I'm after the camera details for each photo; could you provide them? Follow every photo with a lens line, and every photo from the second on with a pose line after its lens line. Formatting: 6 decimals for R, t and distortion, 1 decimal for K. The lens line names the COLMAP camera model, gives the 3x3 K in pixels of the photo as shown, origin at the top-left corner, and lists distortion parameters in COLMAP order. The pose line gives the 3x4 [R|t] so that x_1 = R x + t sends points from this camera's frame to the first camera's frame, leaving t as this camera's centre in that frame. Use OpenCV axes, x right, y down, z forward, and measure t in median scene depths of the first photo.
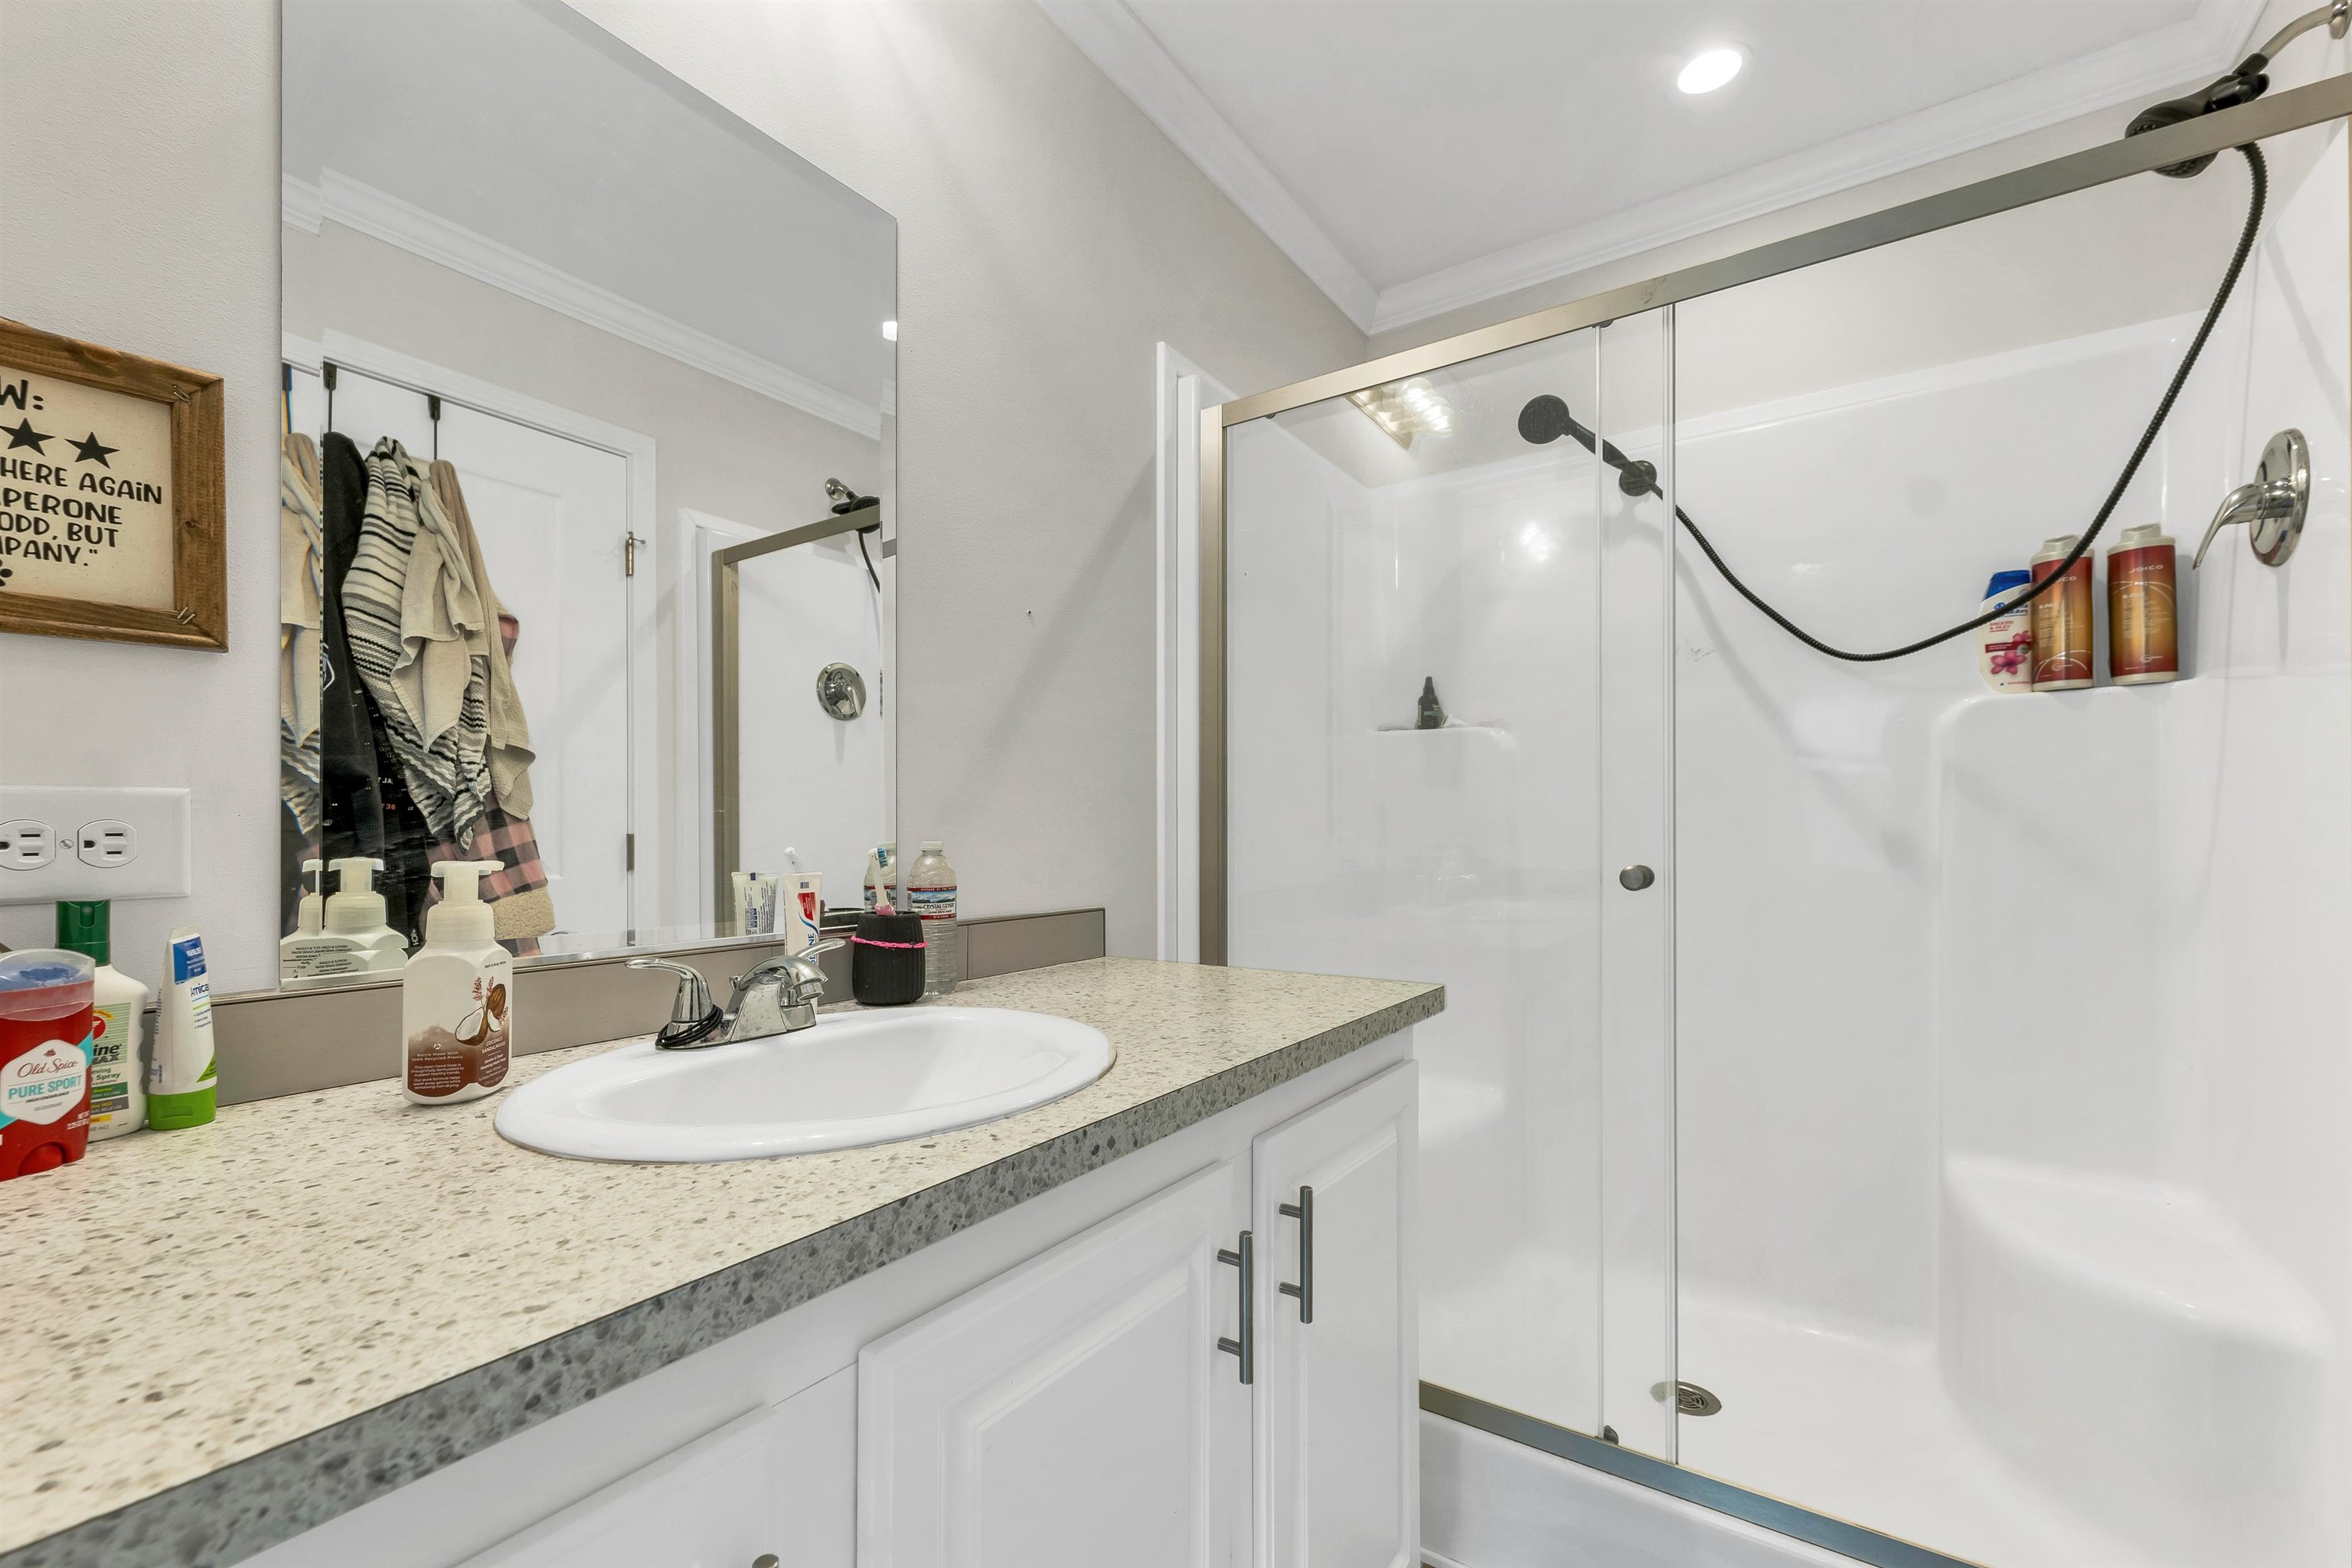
lens RADIAL K [[969.7, 0, 1178.2], [0, 969.7, 830.8], [0, 0, 1]] dist [-0.001221, 0.000027]
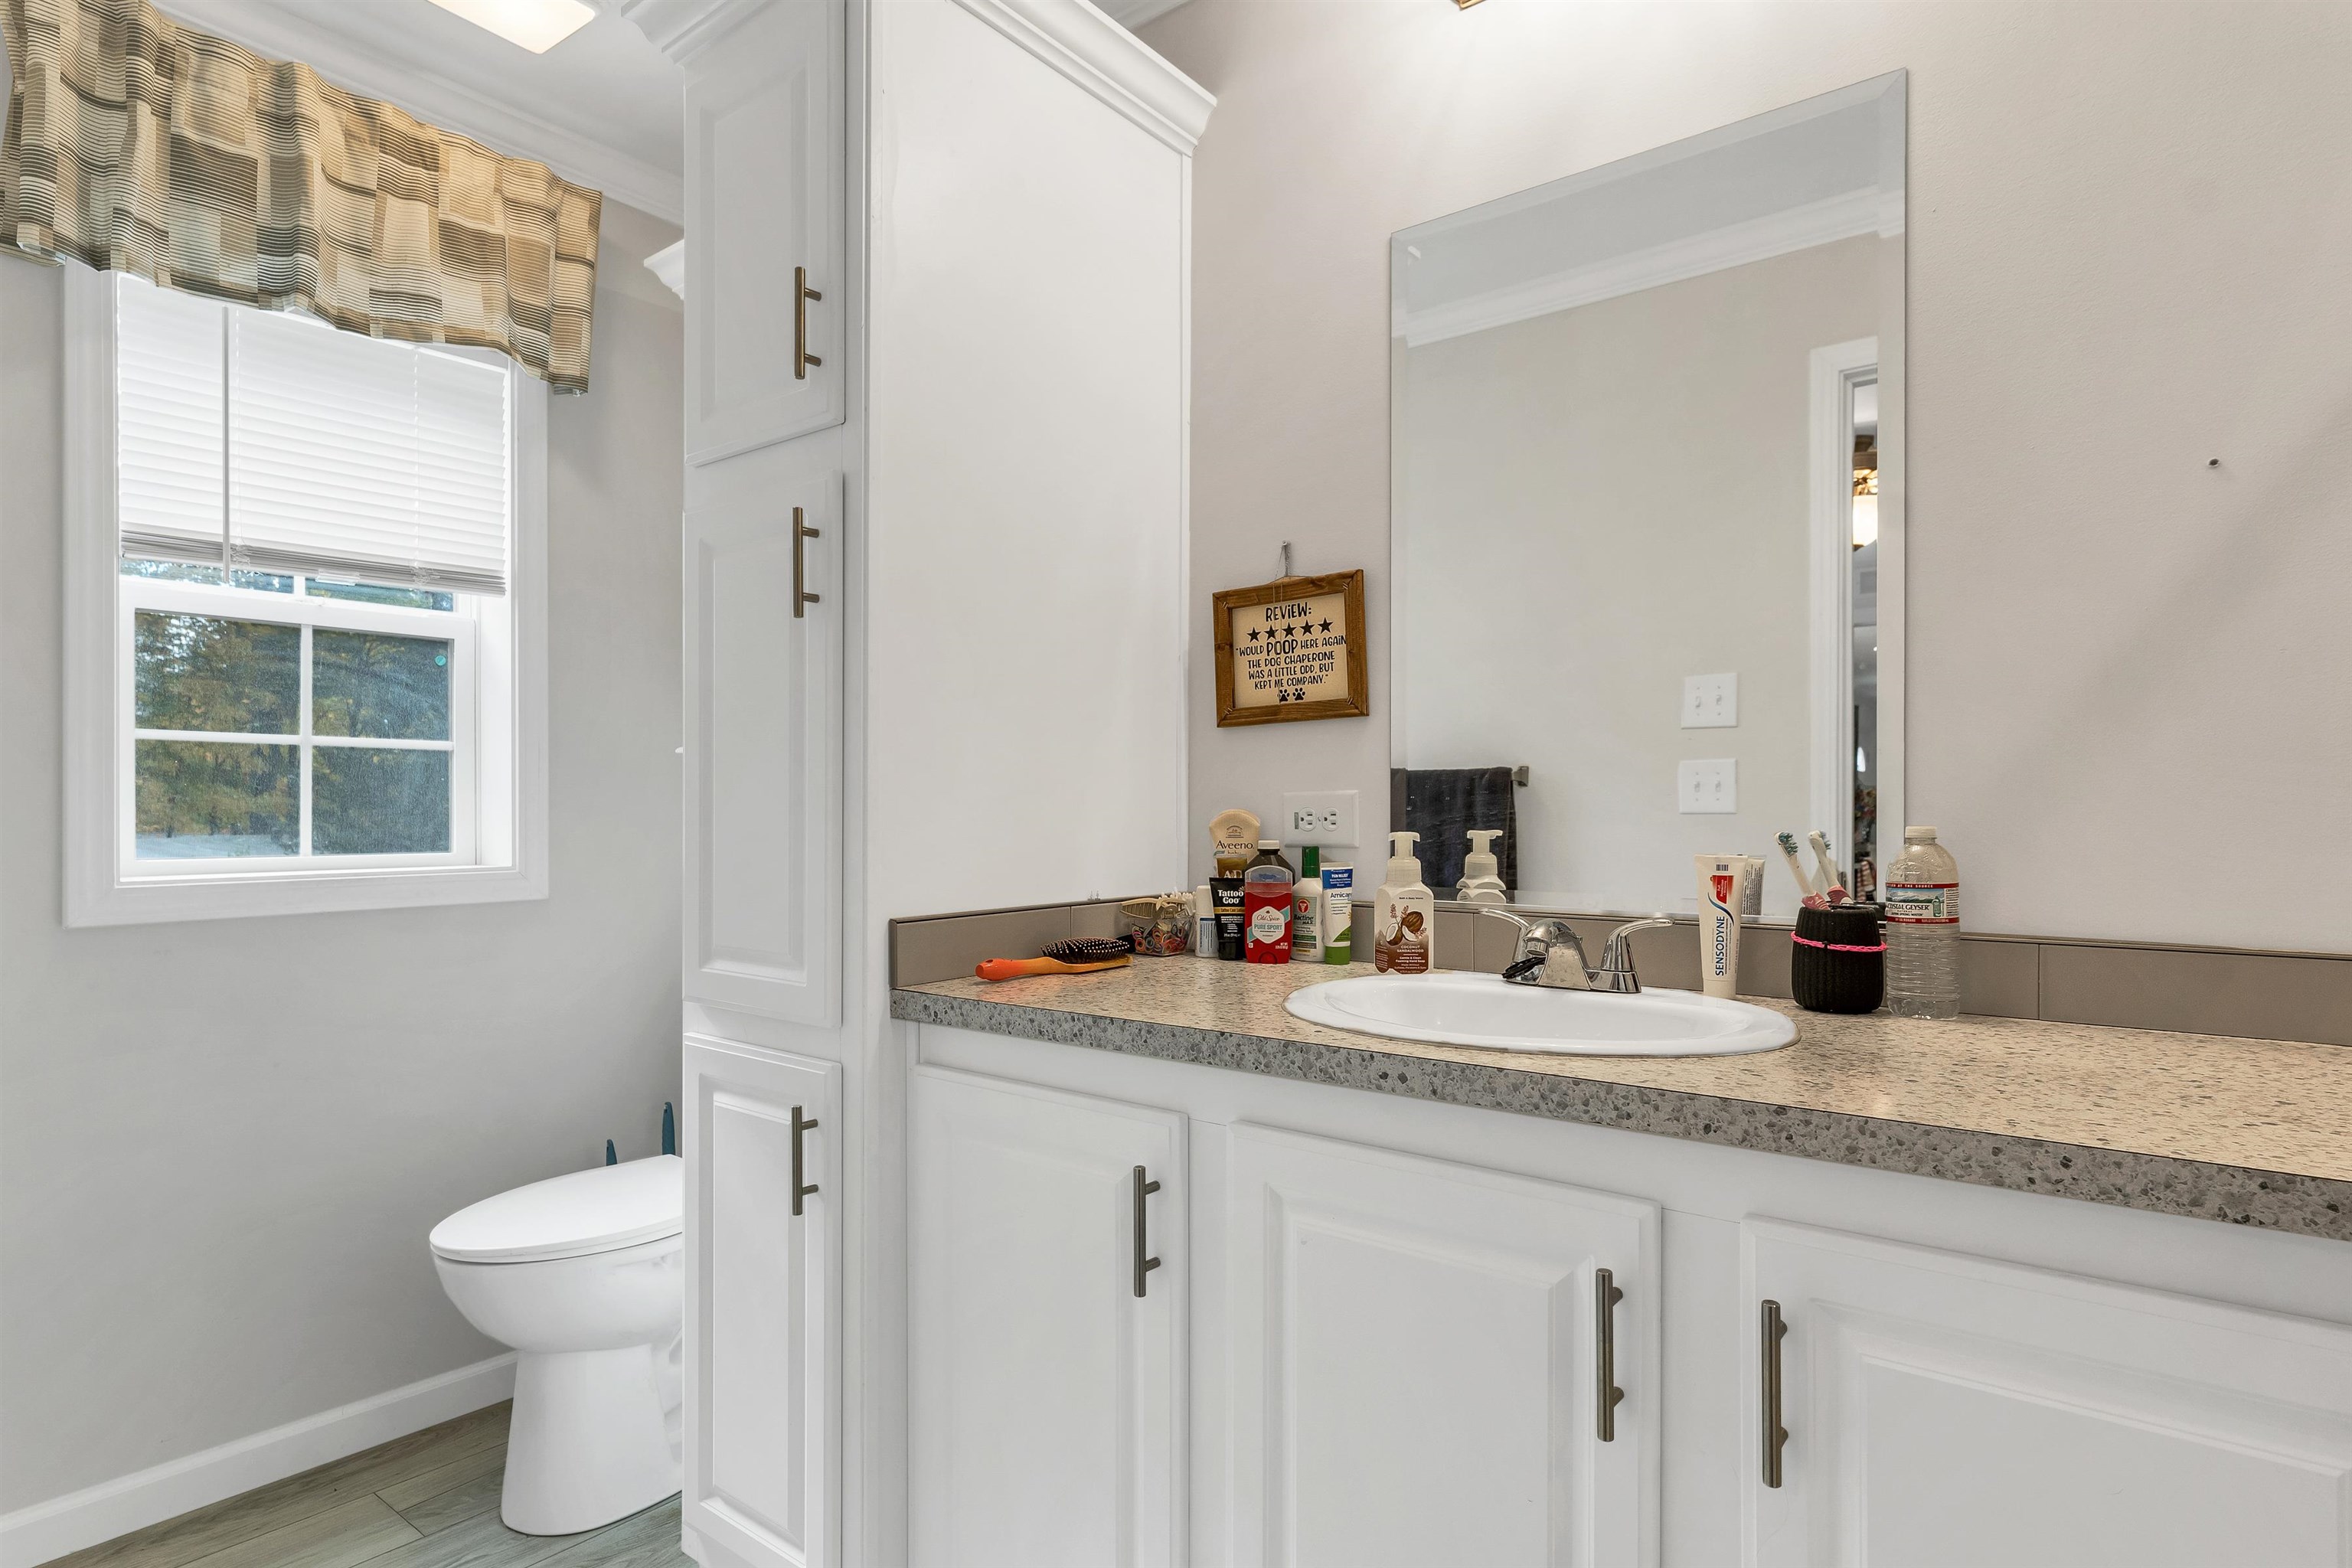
lens RADIAL K [[1240.9, 0, 1176.0], [0, 1240.9, 784.0], [0, 0, 1]] dist [0.001112, 0.000072]
pose [[-0.065733, -0.025199, -0.997519, 1.436769], [-0.002246, 0.999682, -0.025106, 0.006105], [0.997835, 0.000590, -0.065769, 0.820375]]
